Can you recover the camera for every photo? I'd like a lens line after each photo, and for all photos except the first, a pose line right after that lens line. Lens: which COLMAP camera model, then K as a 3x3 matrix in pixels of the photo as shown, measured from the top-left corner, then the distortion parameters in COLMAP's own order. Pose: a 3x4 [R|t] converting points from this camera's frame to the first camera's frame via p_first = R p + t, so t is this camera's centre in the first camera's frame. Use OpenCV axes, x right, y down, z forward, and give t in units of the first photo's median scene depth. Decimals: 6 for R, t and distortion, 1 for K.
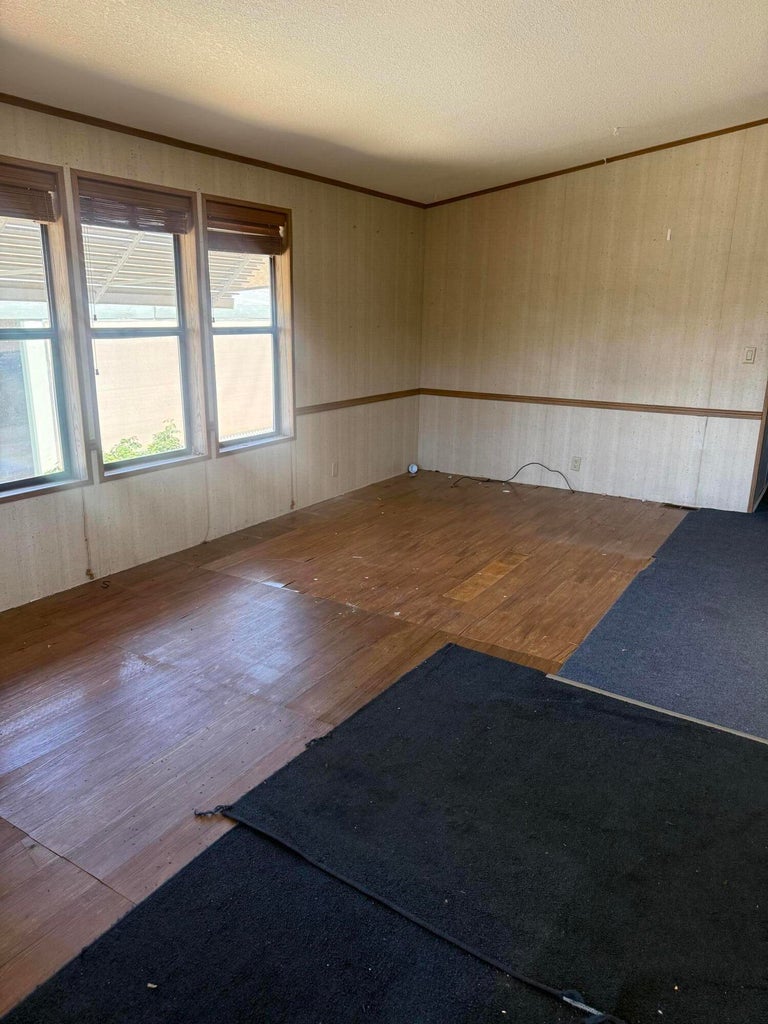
lens RADIAL K [[732.0, 0, 383.7], [0, 732.0, 508.8], [0, 0, 1]] dist [0.038920, -0.045650]
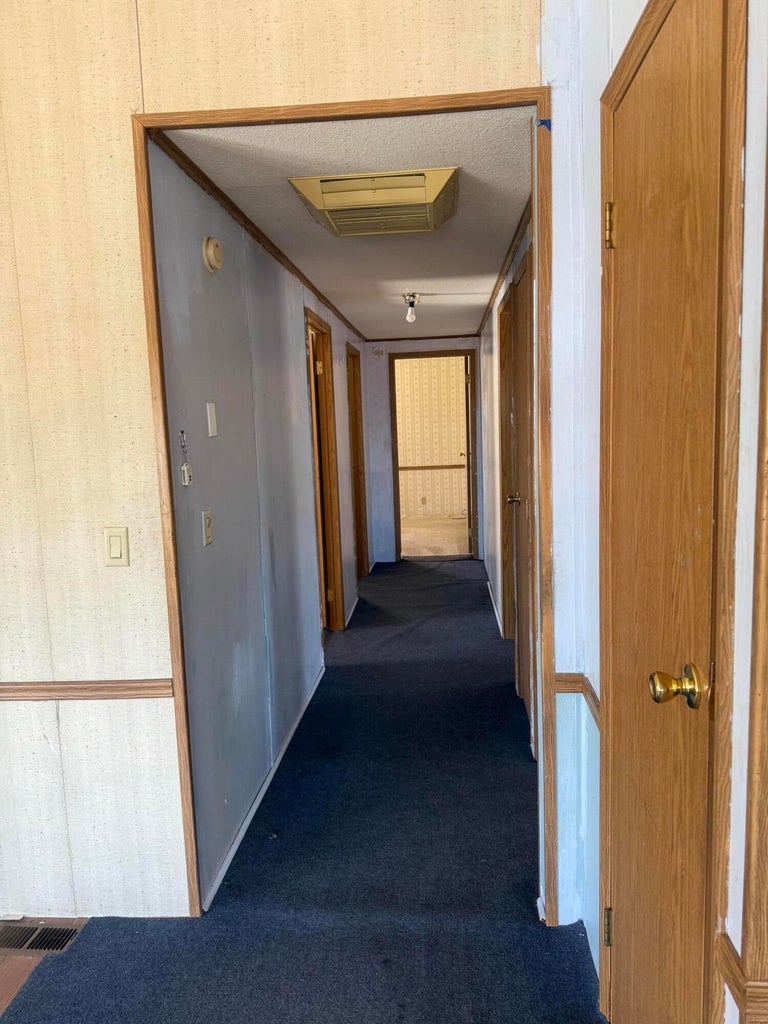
lens RADIAL K [[732.0, 0, 383.4], [0, 732.0, 511.3], [0, 0, 1]] dist [0.038920, -0.045650]
pose [[0.877062, -0.099651, 0.469928, 0.420324], [0.167025, 0.980472, -0.103817, -0.155070], [-0.450405, 0.169544, 0.876579, 0.559837]]
